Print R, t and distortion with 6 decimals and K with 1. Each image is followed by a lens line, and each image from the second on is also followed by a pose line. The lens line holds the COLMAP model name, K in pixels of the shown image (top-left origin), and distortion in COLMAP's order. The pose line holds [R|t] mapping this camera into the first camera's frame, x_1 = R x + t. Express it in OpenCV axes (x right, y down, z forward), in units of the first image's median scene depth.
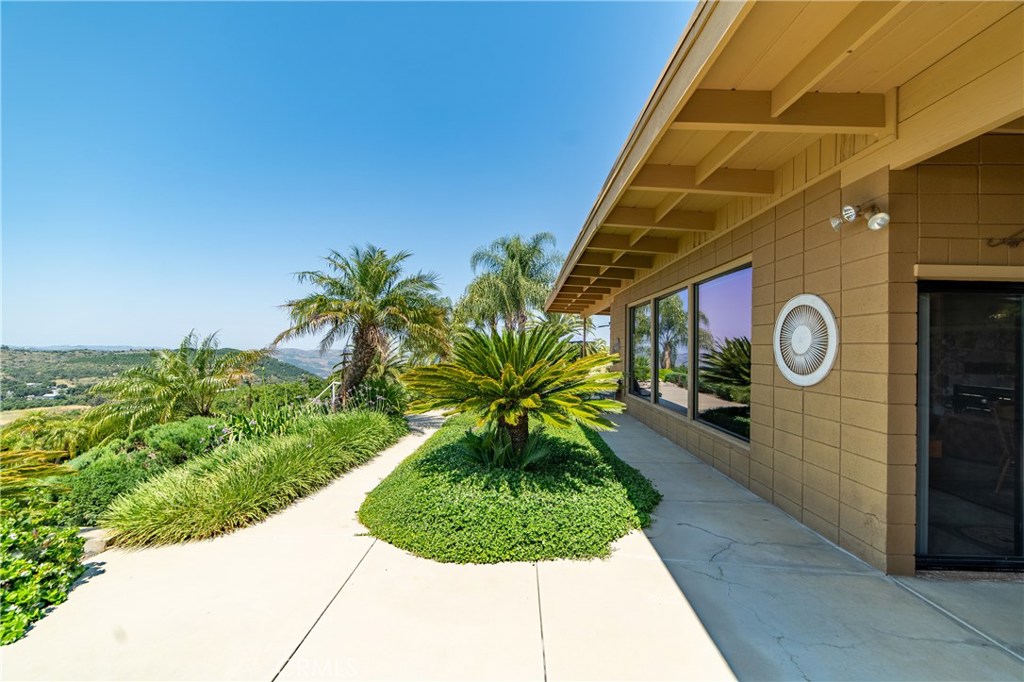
lens RADIAL K [[401.7, 0, 510.1], [0, 401.7, 351.9], [0, 0, 1]] dist [-0.003385, 0.002611]
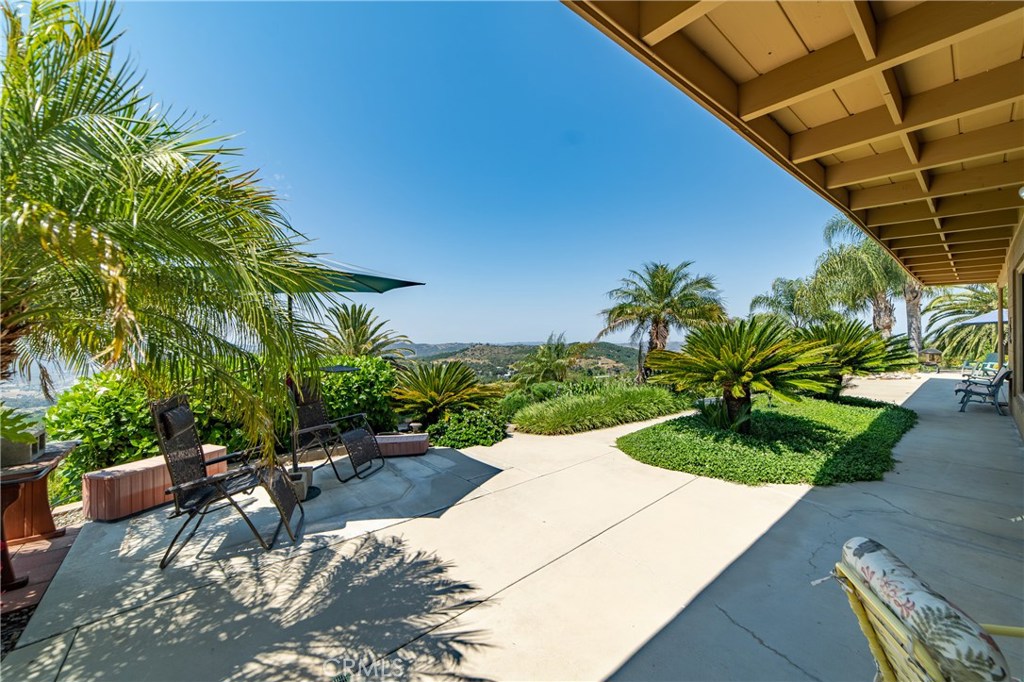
lens RADIAL K [[401.7, 0, 513.1], [0, 401.7, 341.0], [0, 0, 1]] dist [-0.003385, 0.002611]
pose [[0.670654, -0.024636, -0.741361, 0.526465], [0.021305, 0.999676, -0.013947, 0.004396], [0.741464, -0.006441, 0.670961, -0.405544]]
